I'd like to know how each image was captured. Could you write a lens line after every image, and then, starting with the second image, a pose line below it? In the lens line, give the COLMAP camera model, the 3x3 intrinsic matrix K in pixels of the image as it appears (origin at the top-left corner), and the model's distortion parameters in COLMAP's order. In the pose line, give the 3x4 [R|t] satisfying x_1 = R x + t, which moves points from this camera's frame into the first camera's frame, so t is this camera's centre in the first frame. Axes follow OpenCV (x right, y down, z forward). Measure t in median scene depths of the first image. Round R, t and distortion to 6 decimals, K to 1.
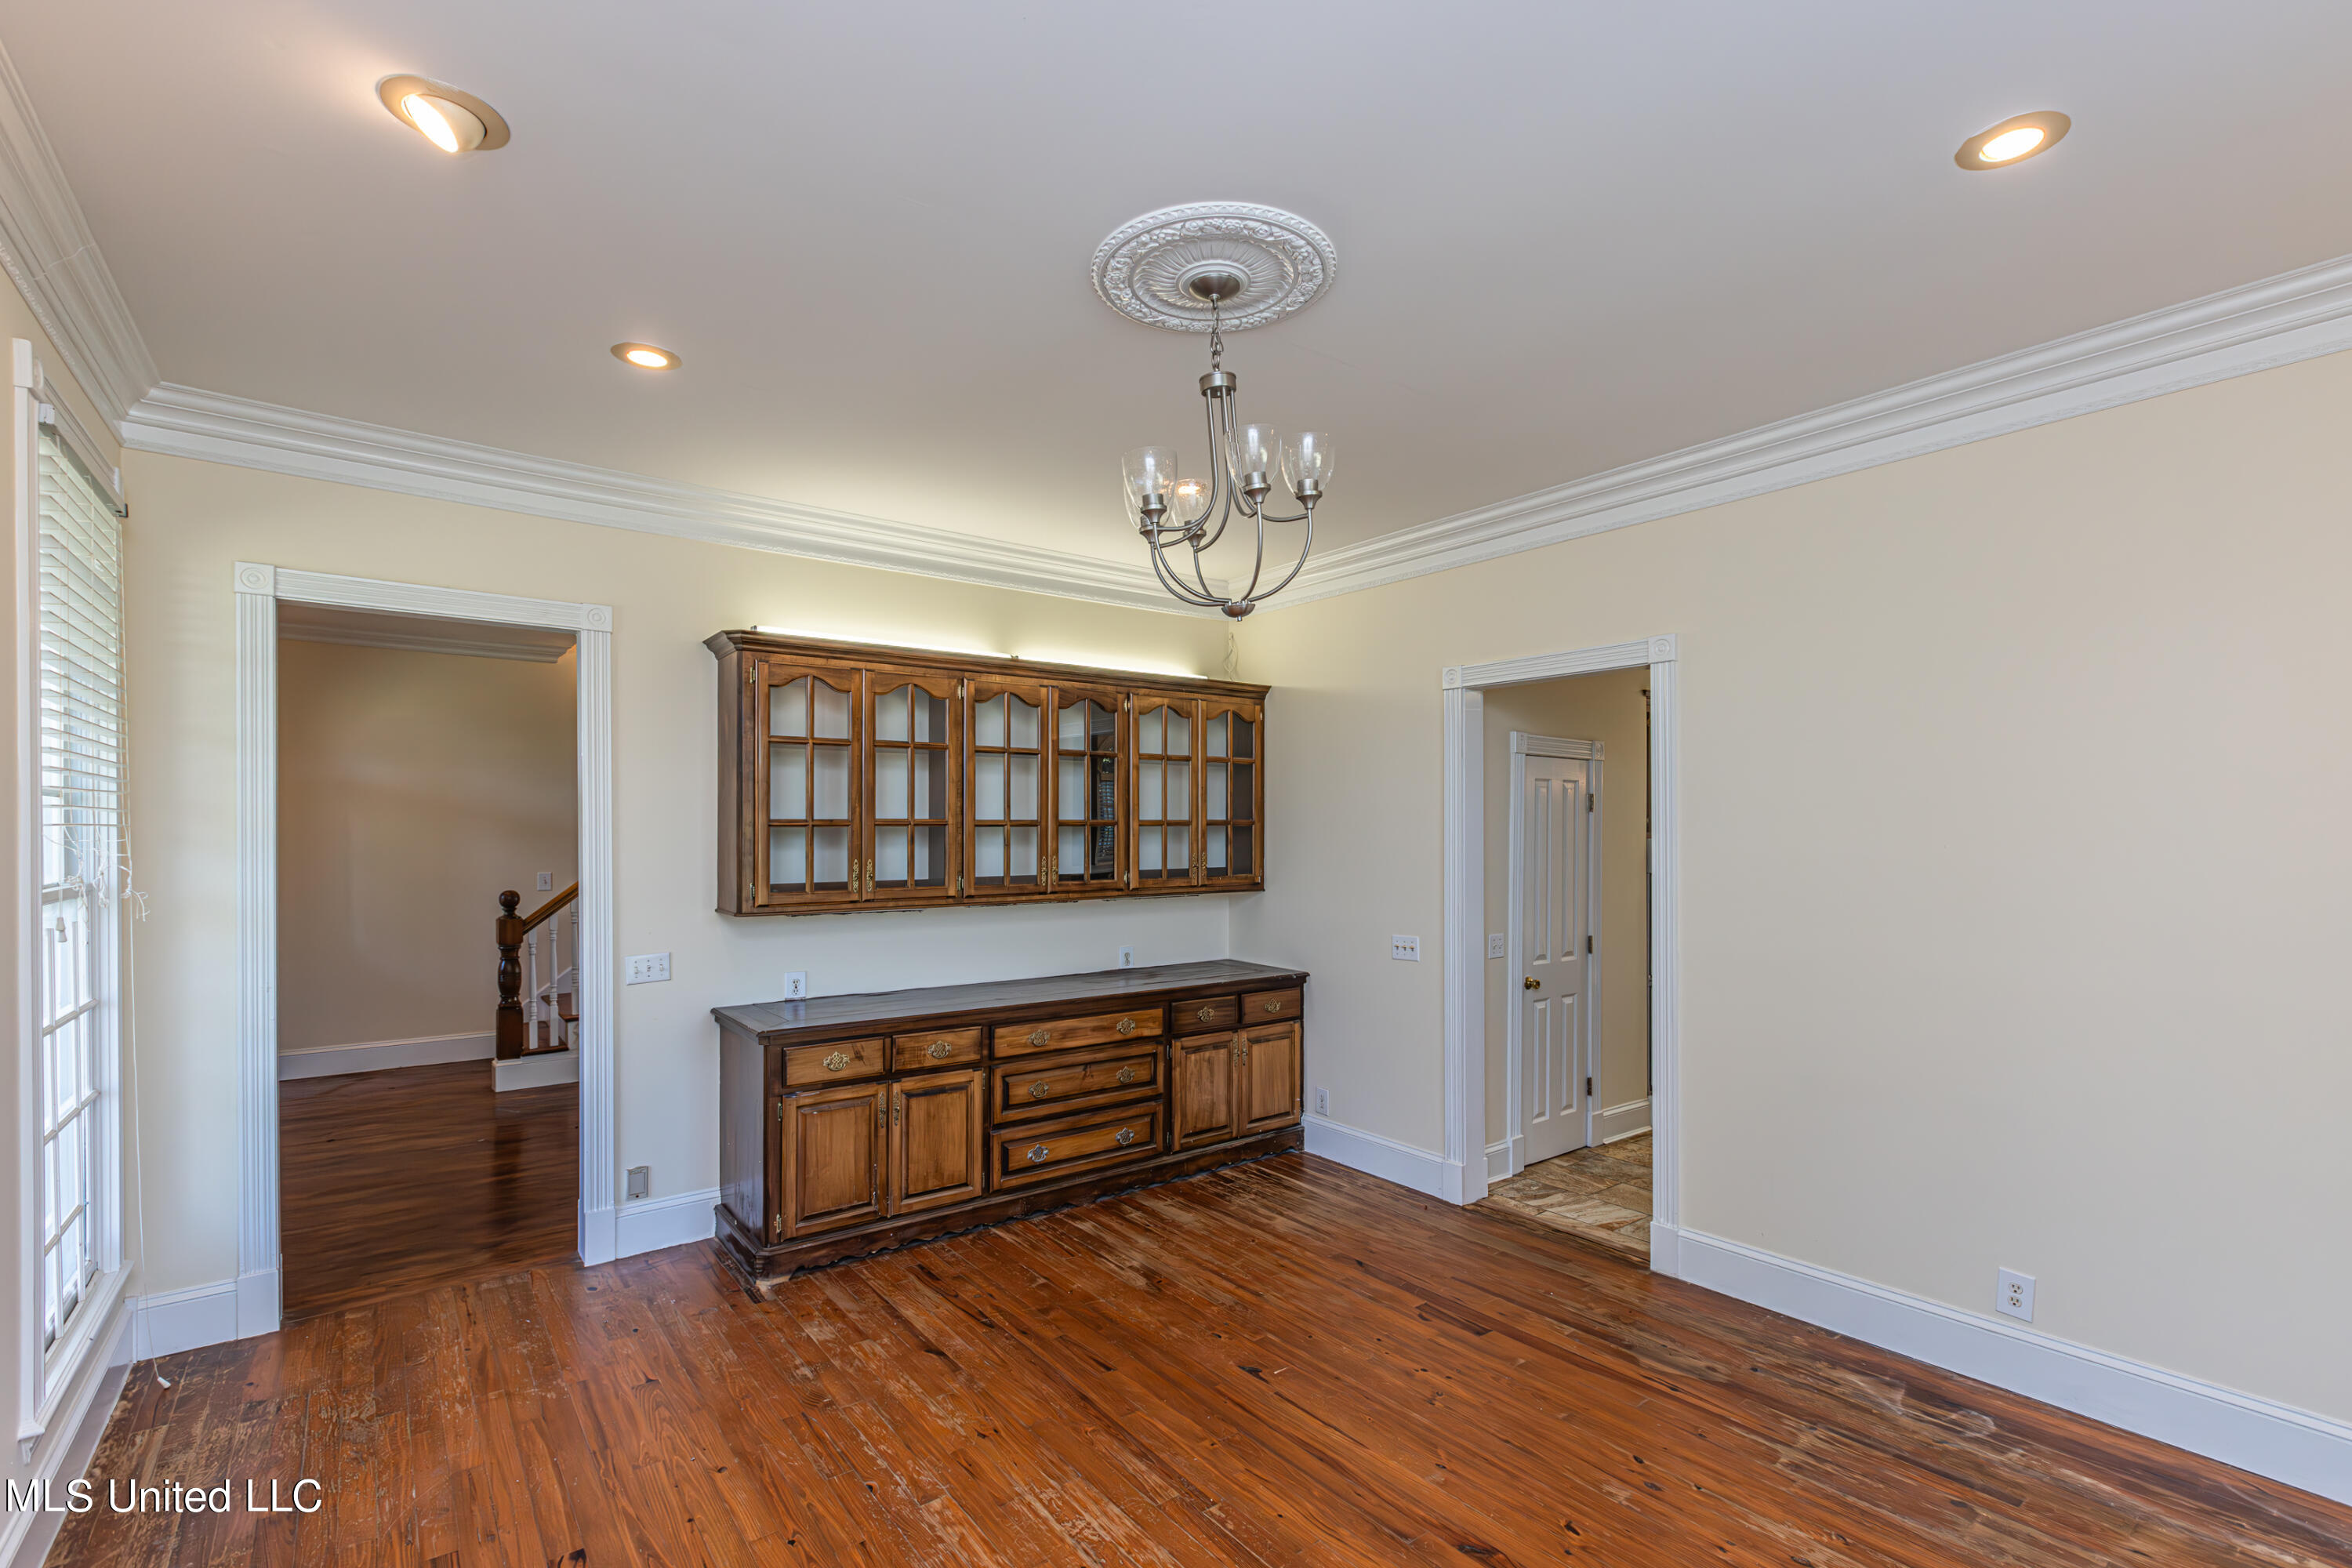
lens RADIAL K [[1054.8, 0, 1176.4], [0, 1054.8, 827.9], [0, 0, 1]] dist [0.000827, 0.000136]
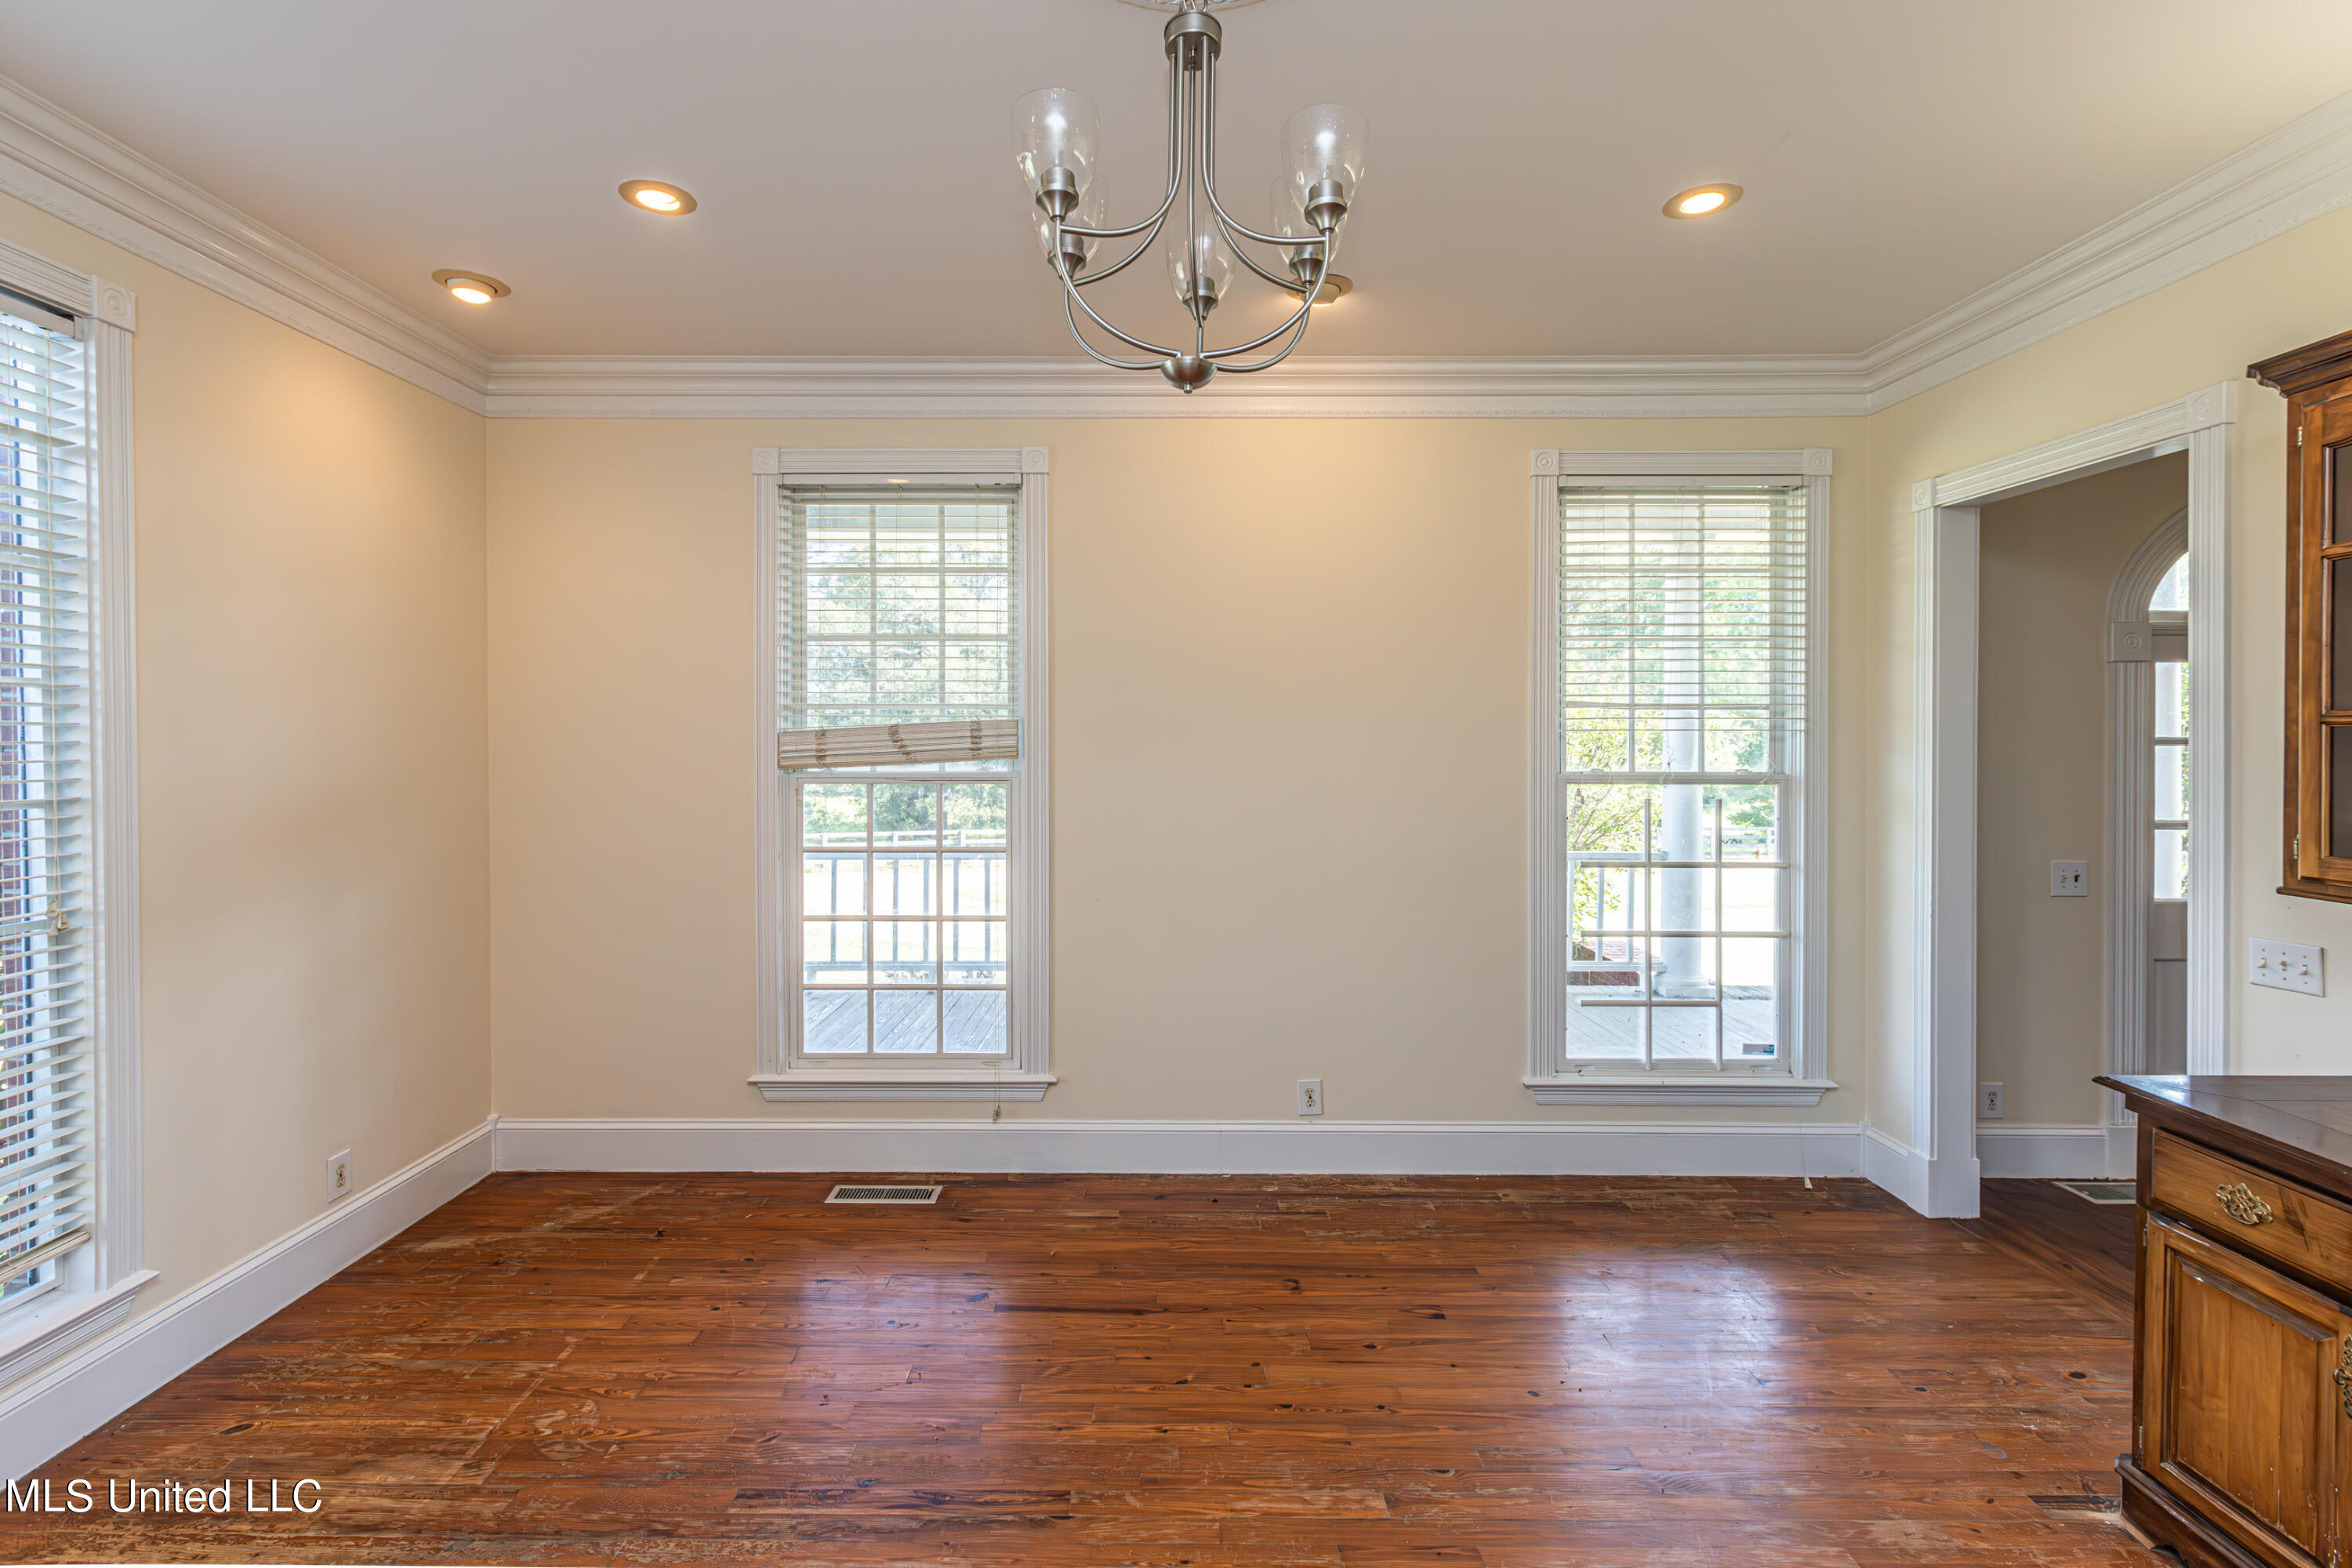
lens RADIAL K [[1085.0, 0, 1179.3], [0, 1085.0, 755.7], [0, 0, 1]] dist [-0.000441, -0.000051]
pose [[-0.613019, 0.012285, -0.789973, 0.435609], [0.003649, 0.999912, 0.012718, 0.007263], [0.790060, 0.004913, -0.613010, 1.075244]]
